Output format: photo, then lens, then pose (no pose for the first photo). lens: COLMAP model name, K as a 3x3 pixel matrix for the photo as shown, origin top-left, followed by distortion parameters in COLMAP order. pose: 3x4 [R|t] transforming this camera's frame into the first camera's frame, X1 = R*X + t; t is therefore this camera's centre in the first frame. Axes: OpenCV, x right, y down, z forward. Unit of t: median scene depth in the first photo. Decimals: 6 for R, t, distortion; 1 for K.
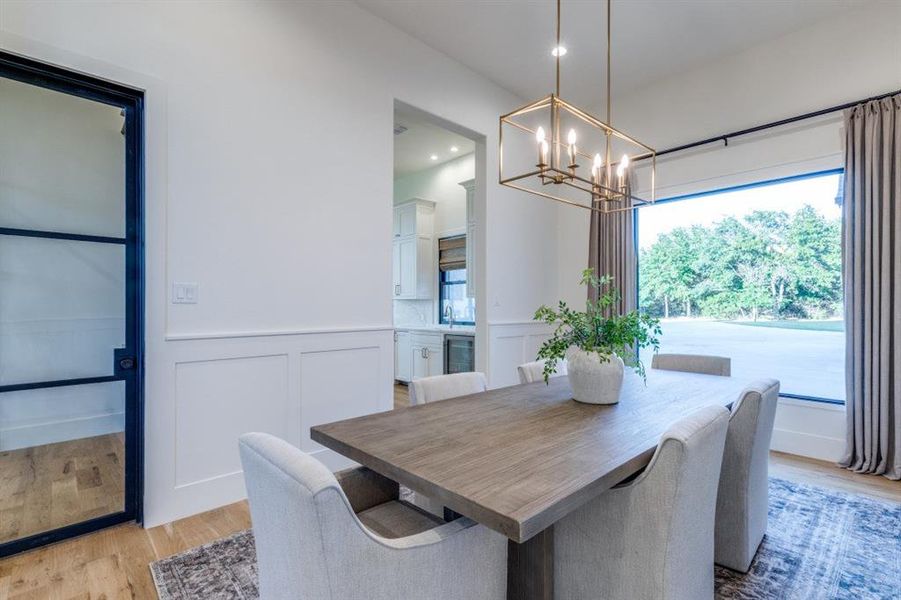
lens RADIAL K [[421.2, 0, 449.8], [0, 421.2, 305.2], [0, 0, 1]] dist [0.002244, 0.000285]
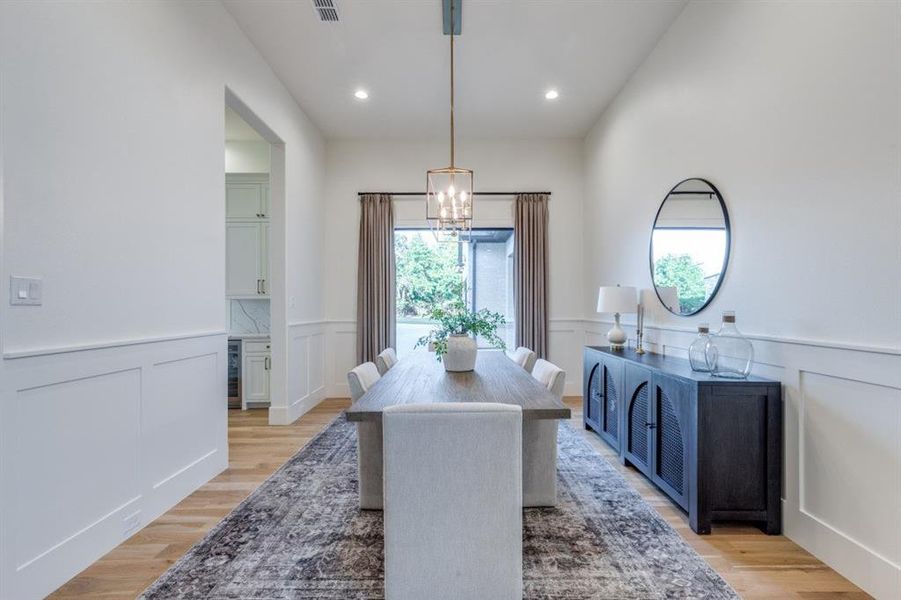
lens RADIAL K [[421.2, 0, 449.8], [0, 421.2, 305.2], [0, 0, 1]] dist [0.002244, 0.000285]
pose [[0.683634, -0.000072, 0.729825, -0.075861], [0.002489, 0.999994, -0.002233, -0.000133], [-0.729820, 0.003343, 0.683631, -0.000291]]
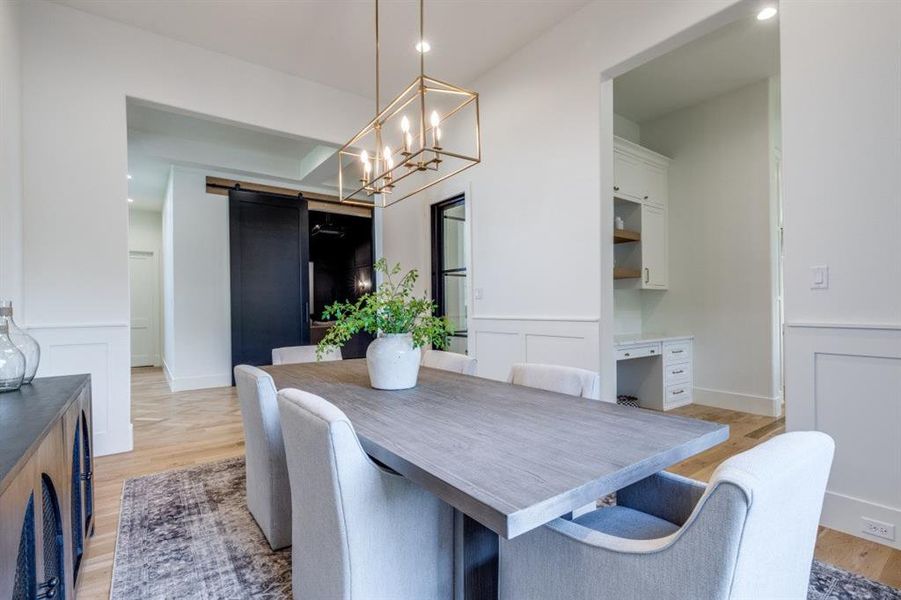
lens RADIAL K [[421.2, 0, 449.8], [0, 421.2, 305.2], [0, 0, 1]] dist [0.002244, 0.000285]
pose [[-0.121528, 0.007158, -0.992562, 0.119710], [0.004080, 0.999969, 0.006712, 0.001600], [0.992580, -0.003234, -0.121554, 0.116809]]
